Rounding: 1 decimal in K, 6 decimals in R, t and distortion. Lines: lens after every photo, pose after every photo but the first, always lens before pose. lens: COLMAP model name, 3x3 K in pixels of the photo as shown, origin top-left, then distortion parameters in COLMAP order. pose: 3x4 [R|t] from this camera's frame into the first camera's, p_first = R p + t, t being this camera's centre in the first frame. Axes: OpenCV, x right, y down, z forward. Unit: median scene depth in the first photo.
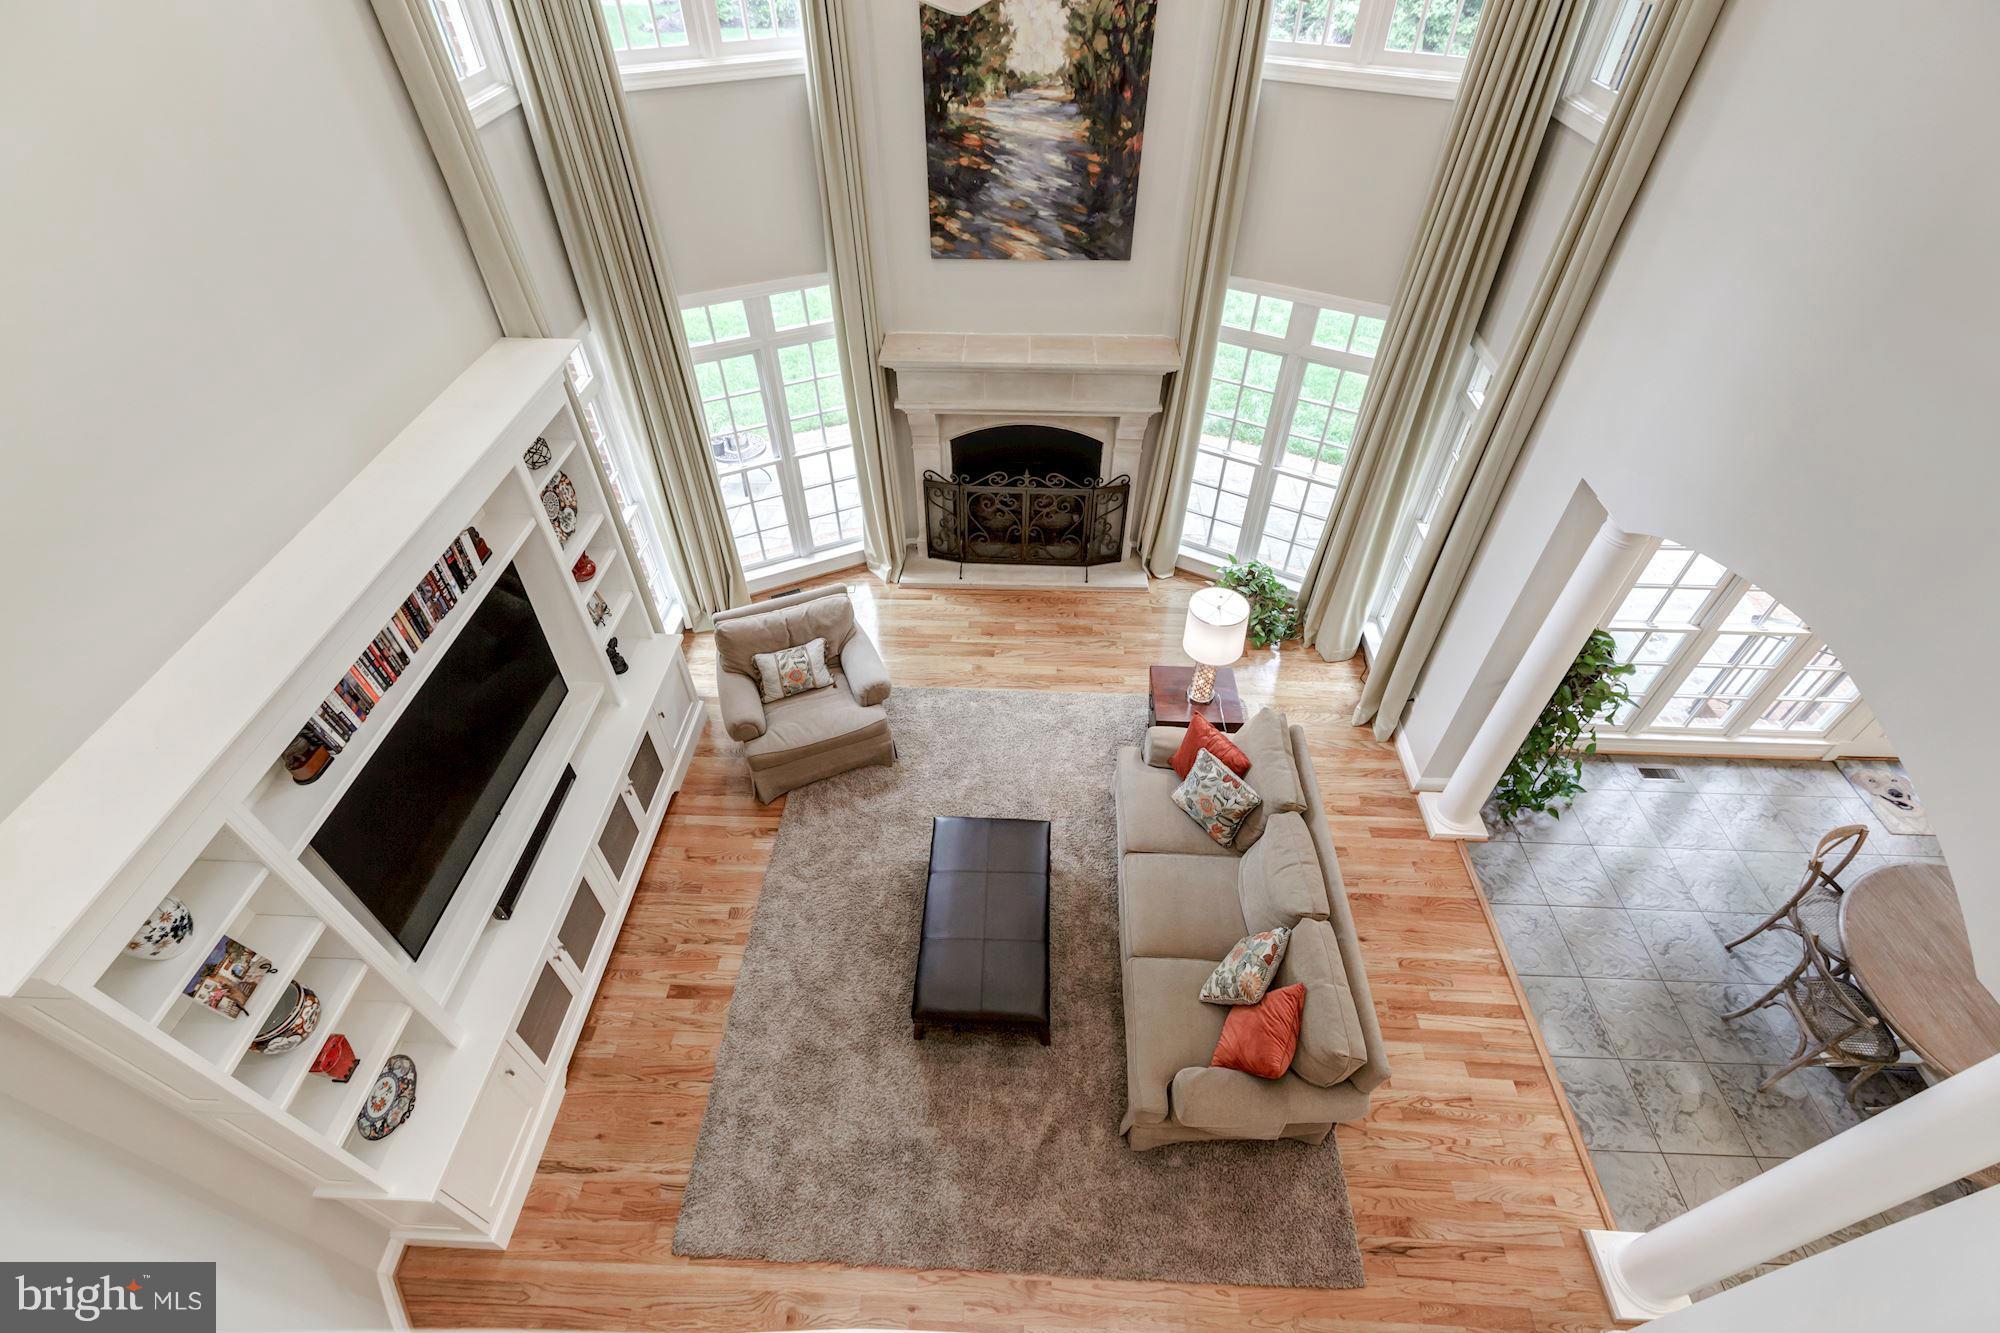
lens RADIAL K [[884.5, 0, 998.9], [0, 884.5, 662.4], [0, 0, 1]] dist [0.000422, 0.000727]
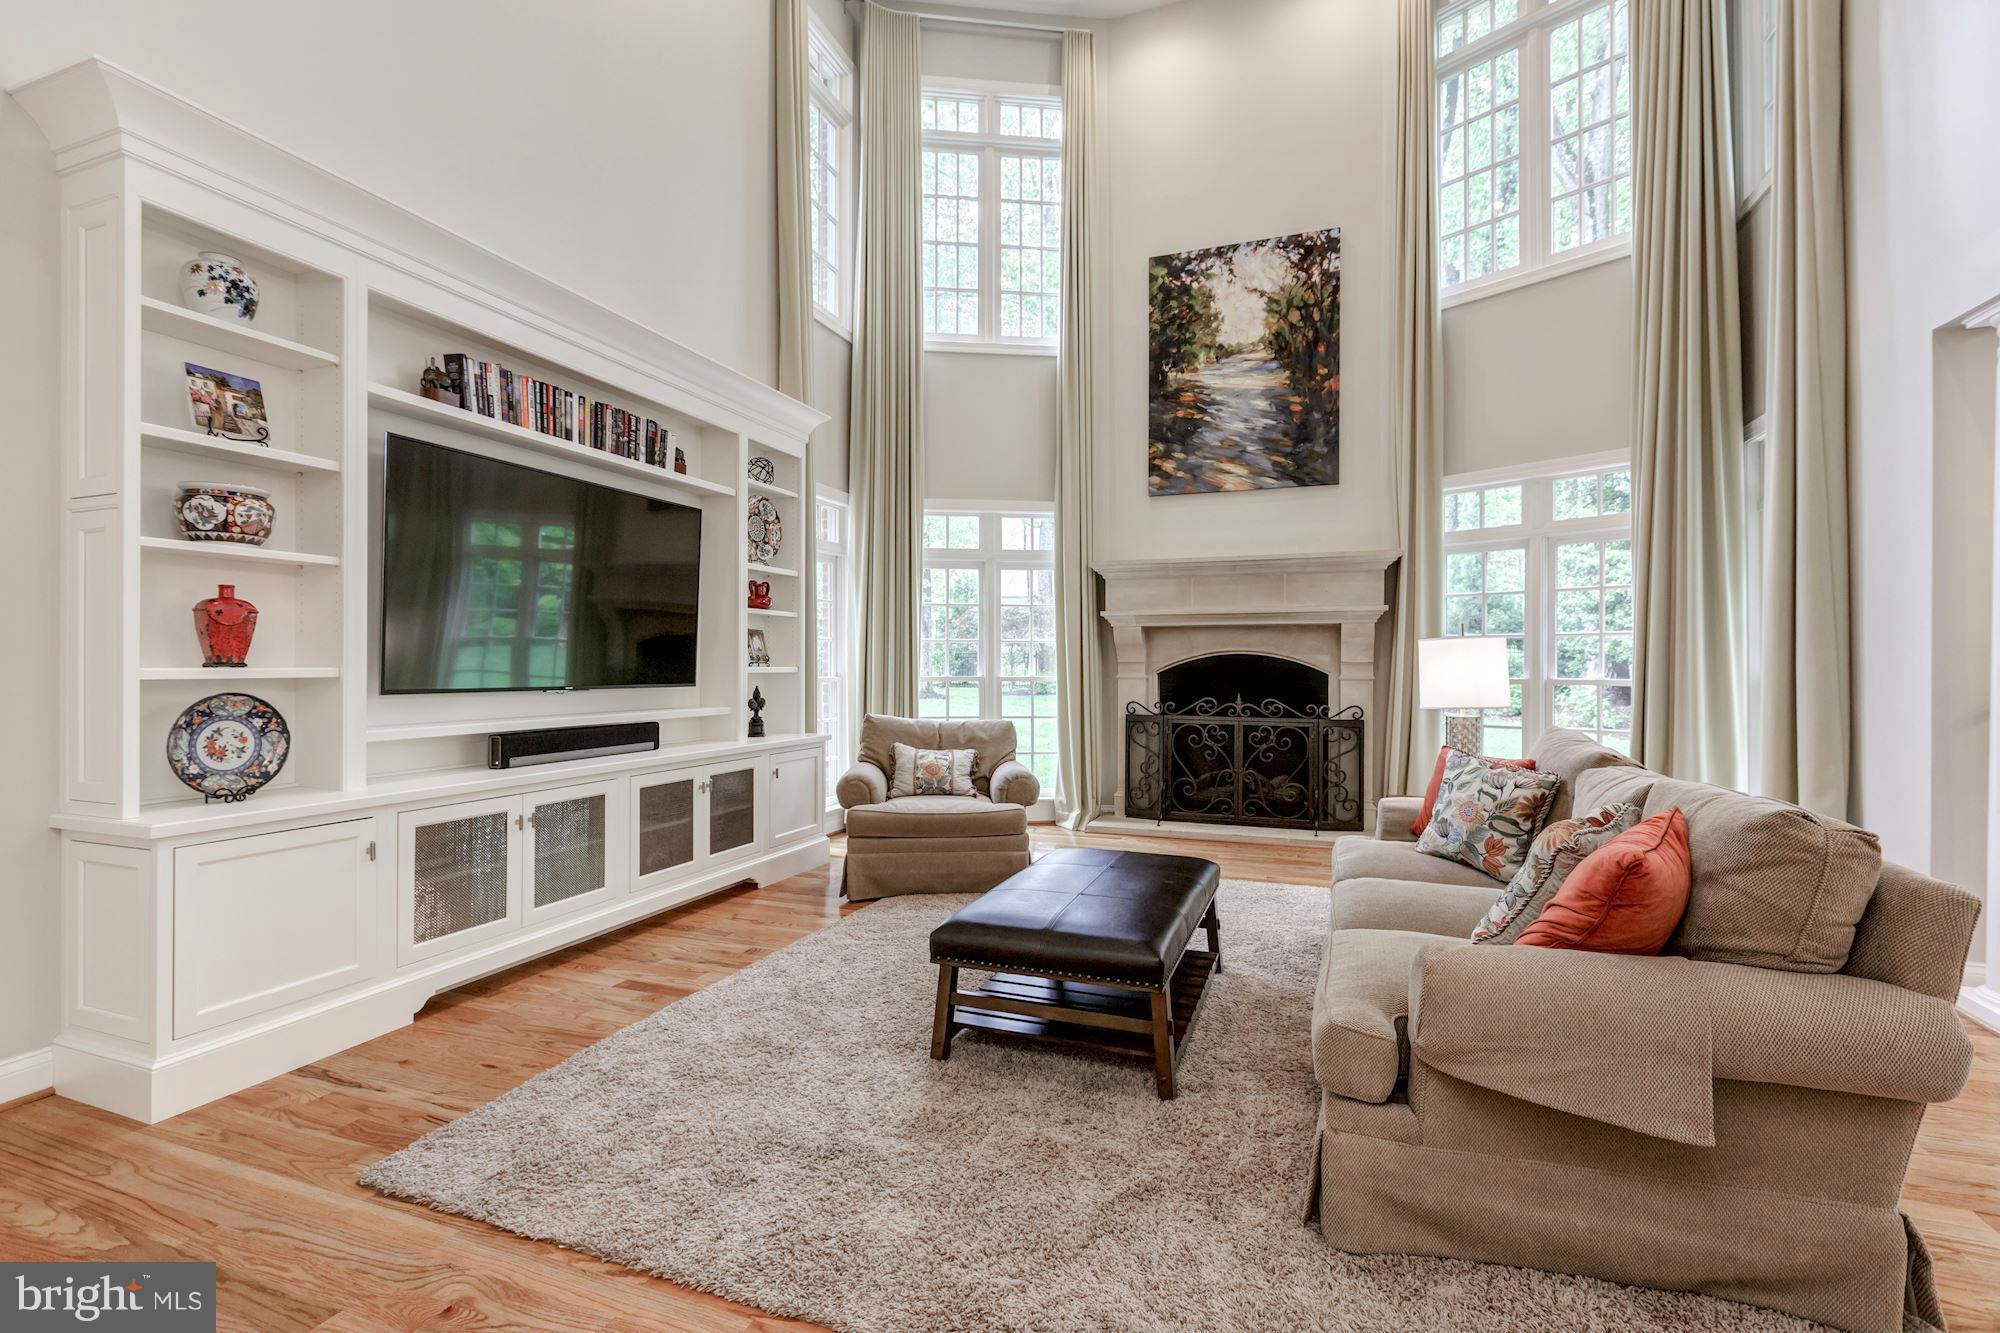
lens RADIAL K [[884.5, 0, 1000.9], [0, 884.5, 665.7], [0, 0, 1]] dist [0.000422, 0.000727]
pose [[0.949522, -0.001927, -0.313696, 0.102685], [-0.217633, 0.716146, -0.663152, 0.505975], [0.225930, 0.697947, 0.679577, 0.375289]]
